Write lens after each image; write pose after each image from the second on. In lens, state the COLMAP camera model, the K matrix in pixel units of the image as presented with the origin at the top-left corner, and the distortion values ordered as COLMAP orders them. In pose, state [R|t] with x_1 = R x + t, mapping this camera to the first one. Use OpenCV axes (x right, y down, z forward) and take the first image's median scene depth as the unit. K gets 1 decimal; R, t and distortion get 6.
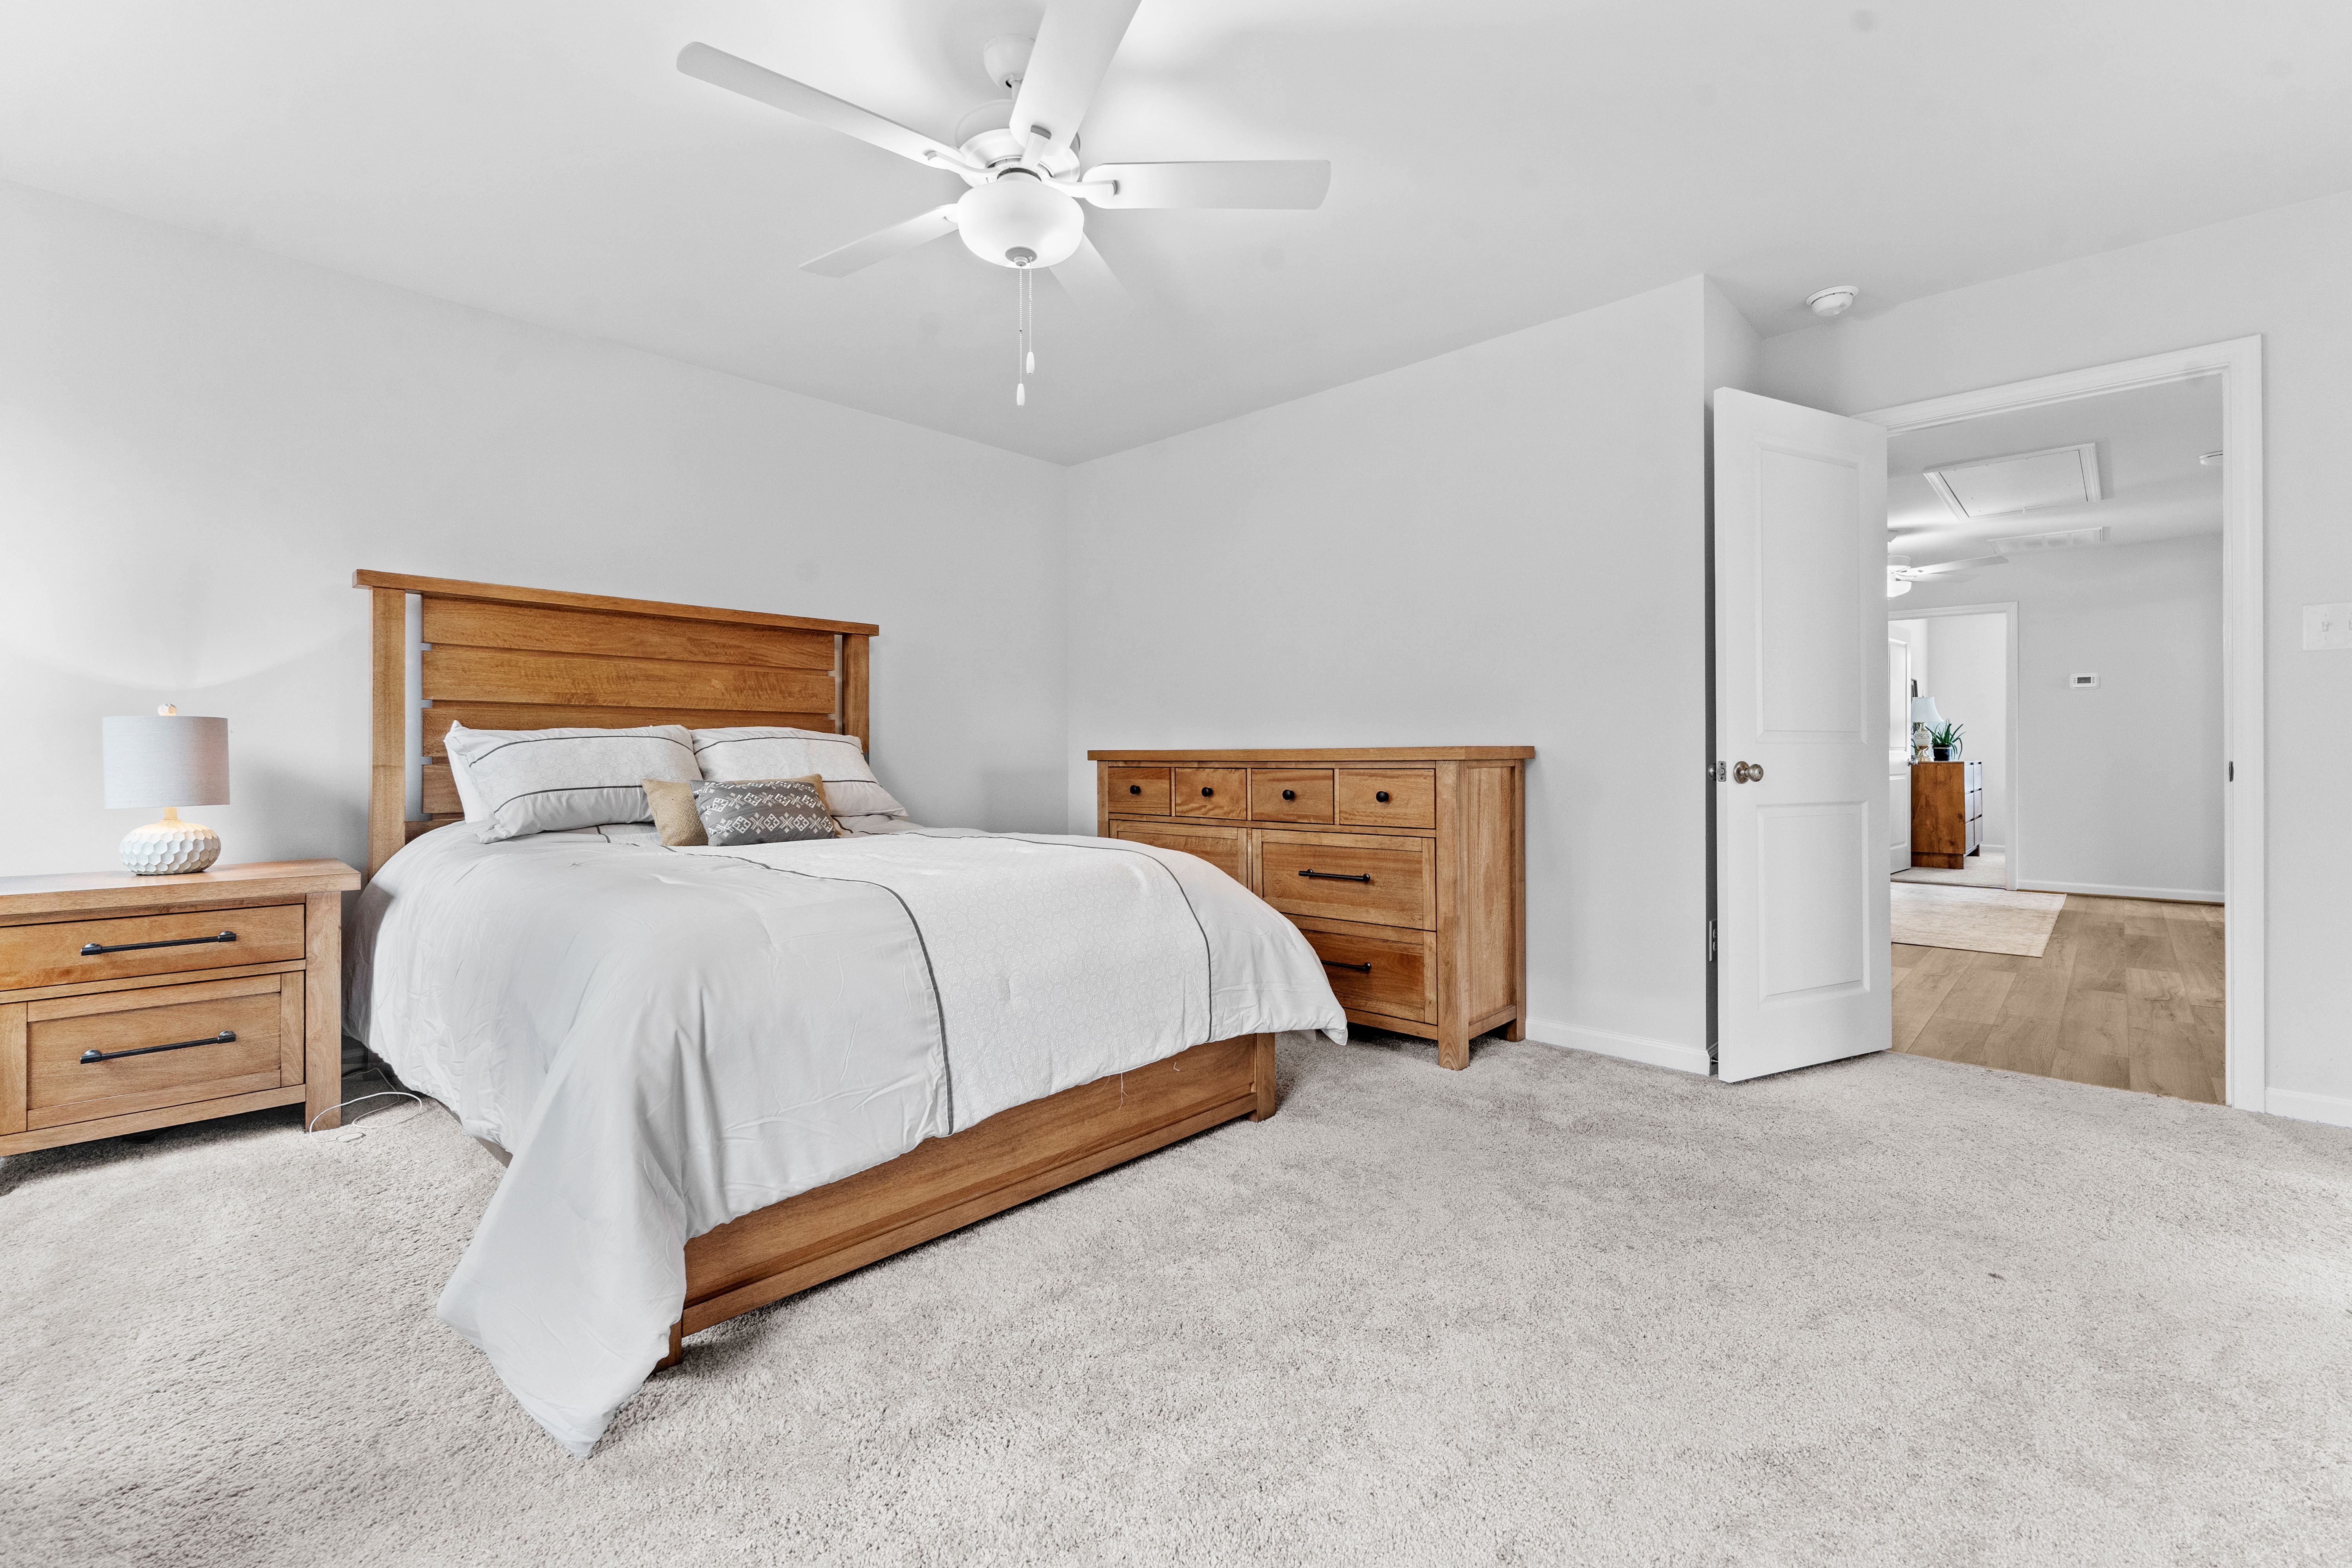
lens RADIAL K [[995.9, 0, 1176.6], [0, 995.9, 763.1], [0, 0, 1]] dist [-0.000531, -0.000021]
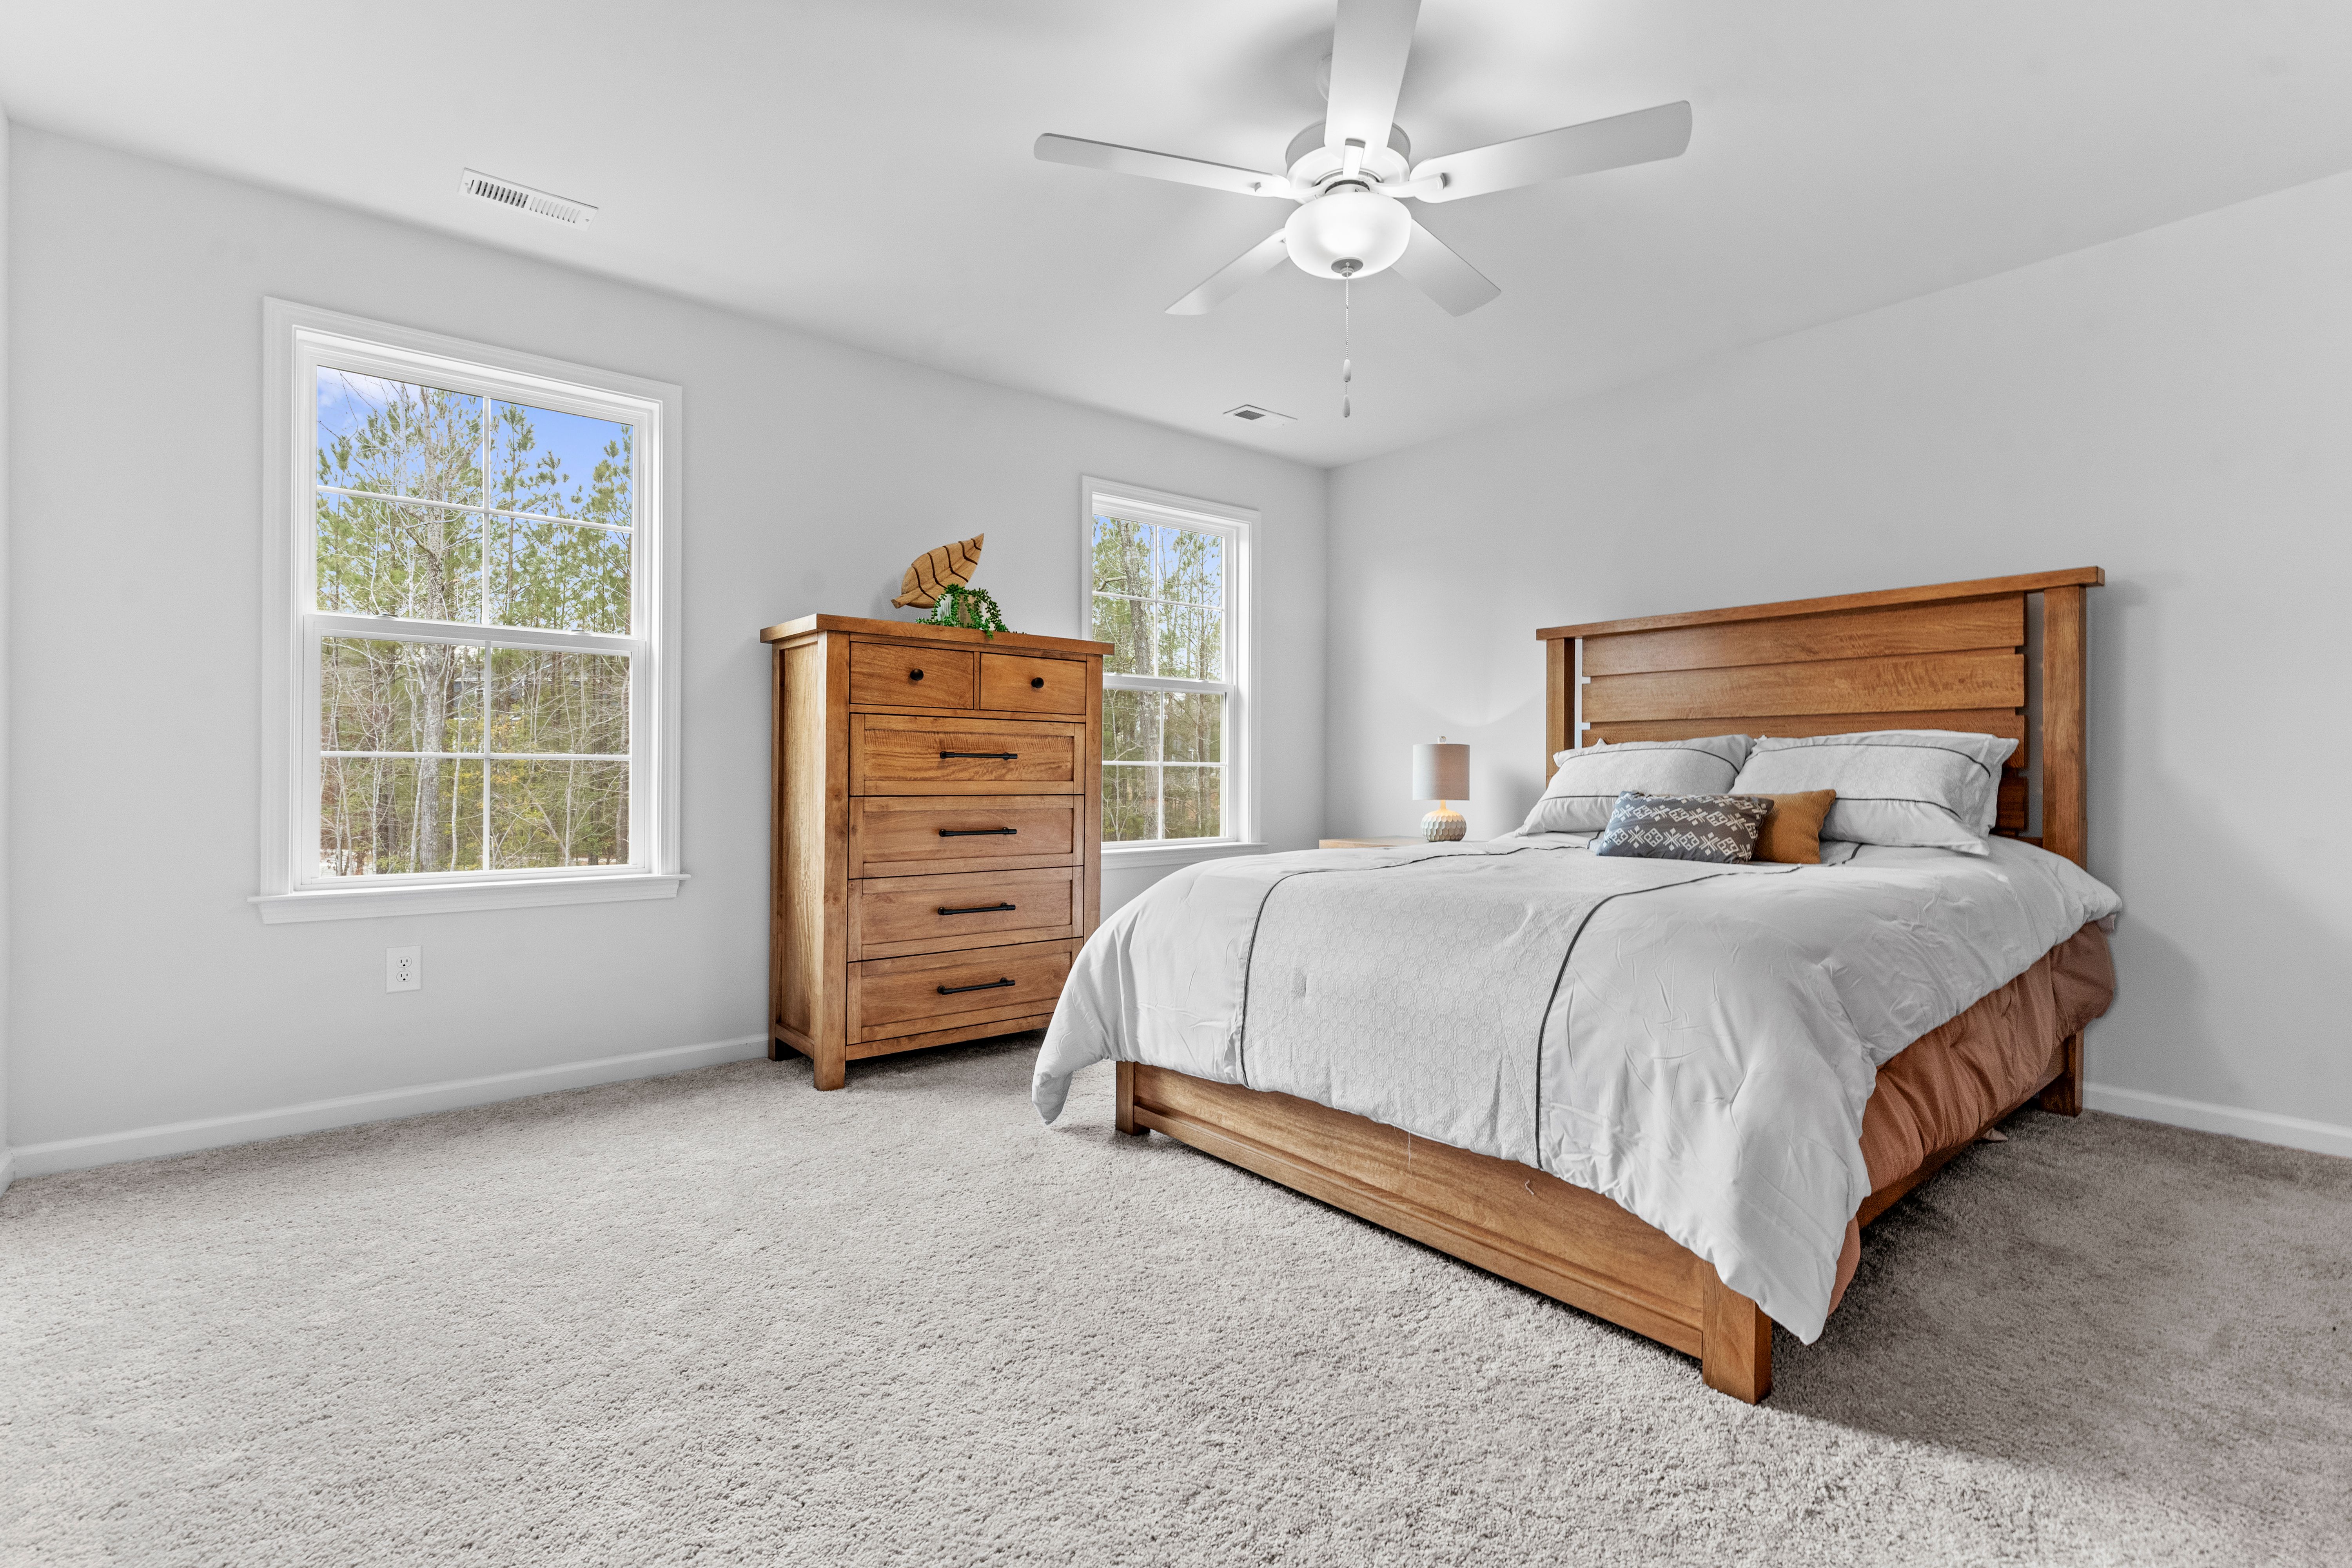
lens RADIAL K [[1081.7, 0, 1176.0], [0, 1081.7, 784.0], [0, 0, 1]] dist [0.000276, 0.000077]
pose [[-0.116348, 0.010579, -0.993152, 0.657859], [-0.004759, 0.999926, 0.011209, -0.000289], [0.993197, 0.006031, -0.116289, 0.666533]]
